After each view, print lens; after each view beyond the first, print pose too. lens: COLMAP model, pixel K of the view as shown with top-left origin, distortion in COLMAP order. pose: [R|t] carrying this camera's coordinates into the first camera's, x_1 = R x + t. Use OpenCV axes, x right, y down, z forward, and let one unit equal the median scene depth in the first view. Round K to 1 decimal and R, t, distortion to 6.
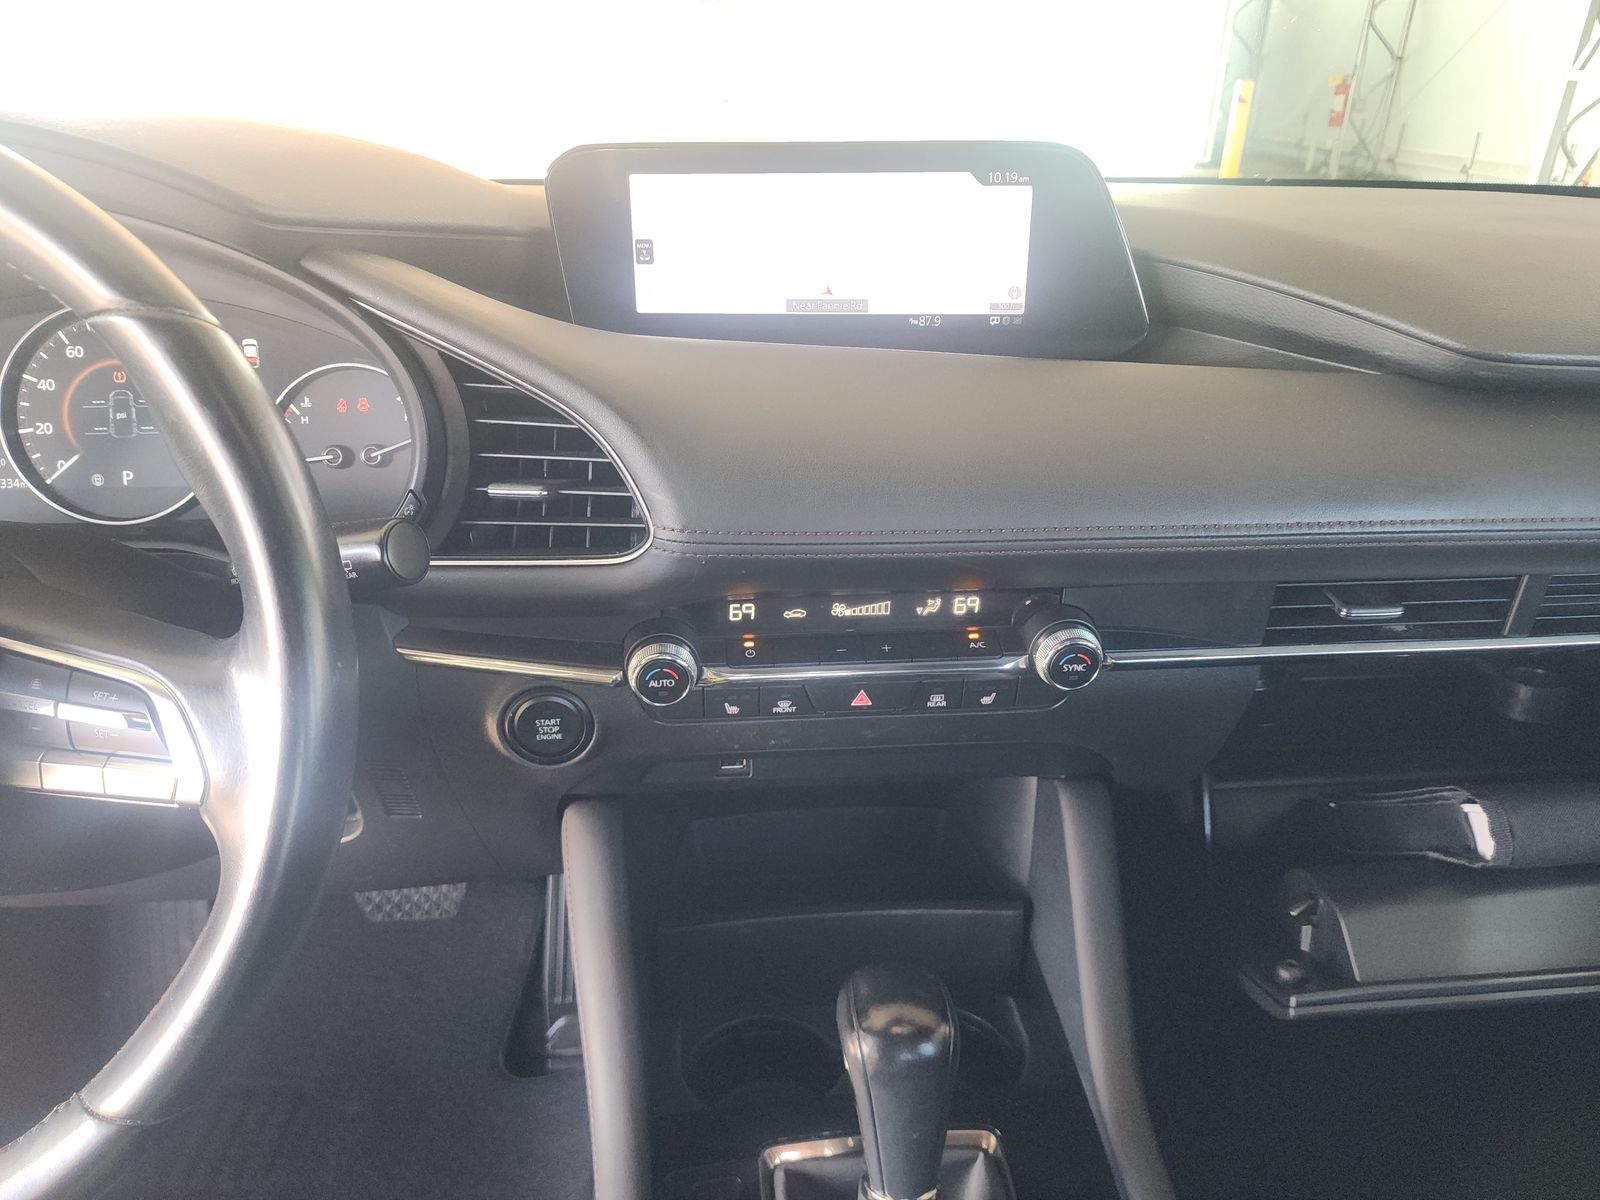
lens RADIAL K [[1132.5, 0, 791.5], [0, 1132.5, 594.6], [0, 0, 1]] dist [0.038339, -0.038320]
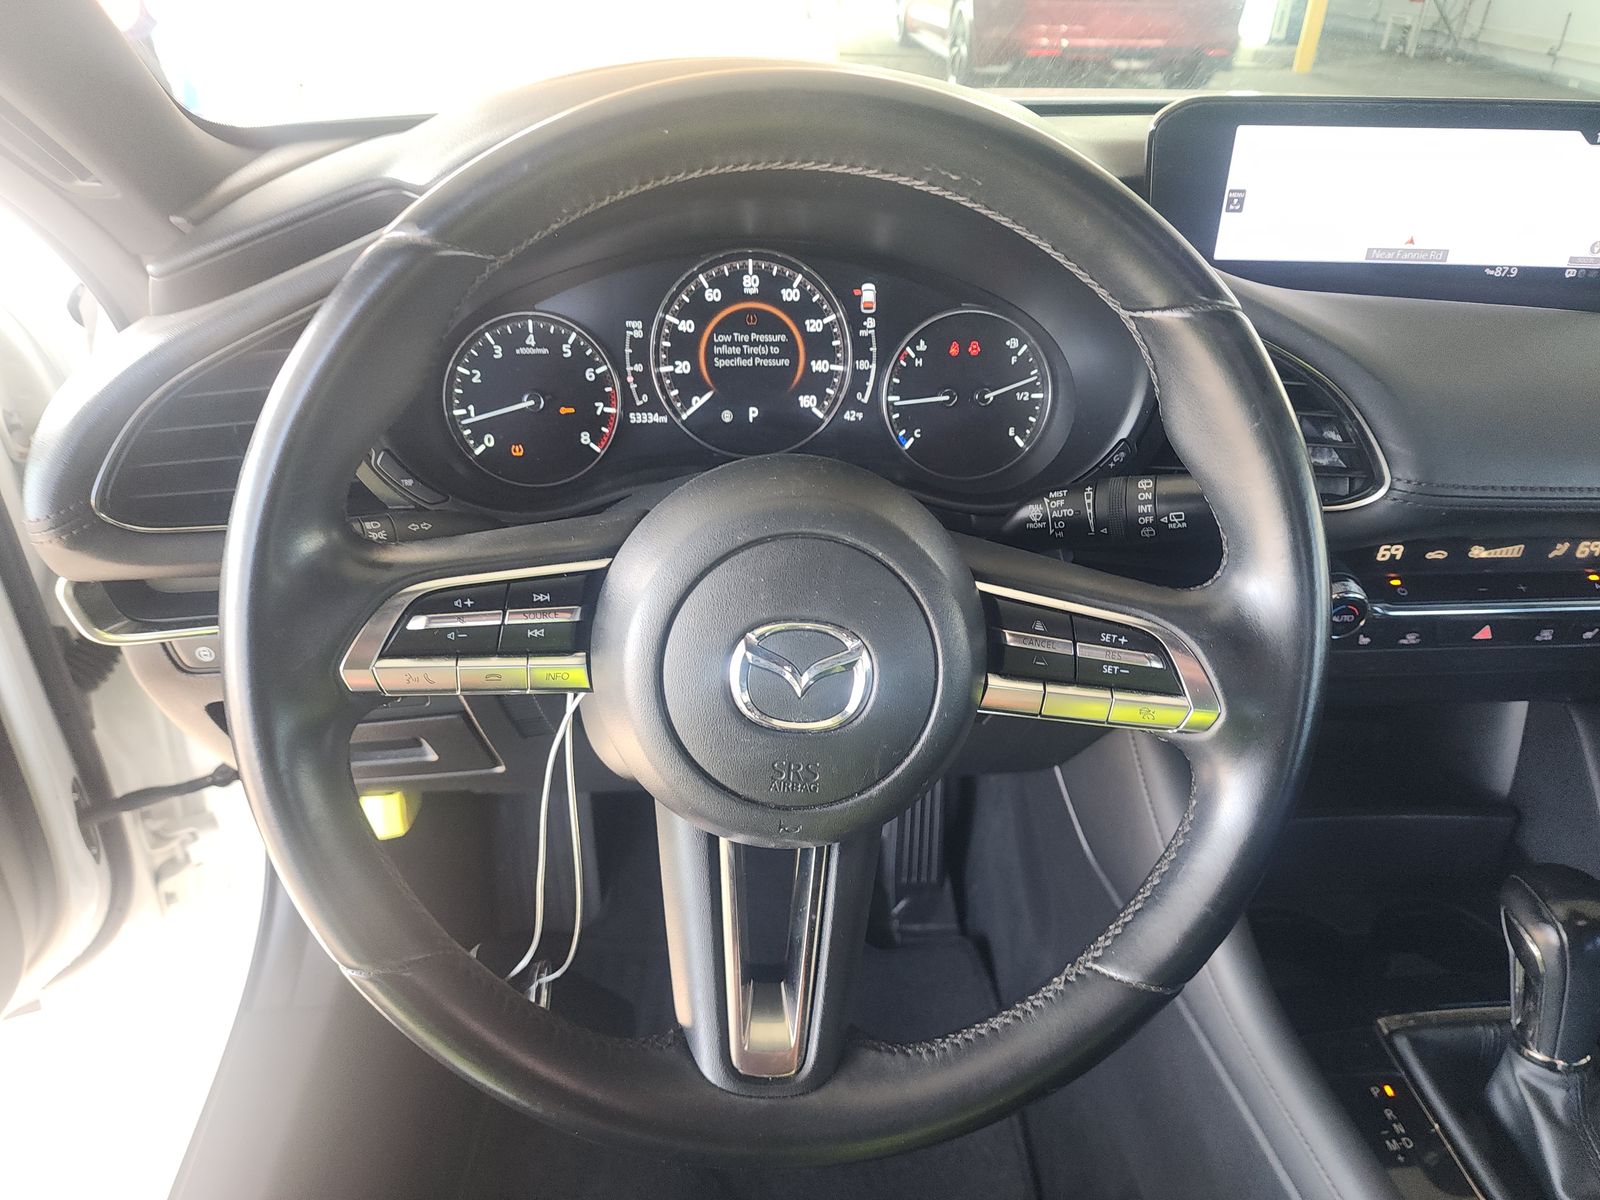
lens RADIAL K [[1132.5, 0, 787.7], [0, 1132.5, 614.0], [0, 0, 1]] dist [0.038339, -0.038320]
pose [[0.999857, 0.016638, -0.003158, -0.544539], [-0.016171, 0.993388, 0.113658, -0.036806], [0.005028, -0.113590, 0.993515, -0.092640]]
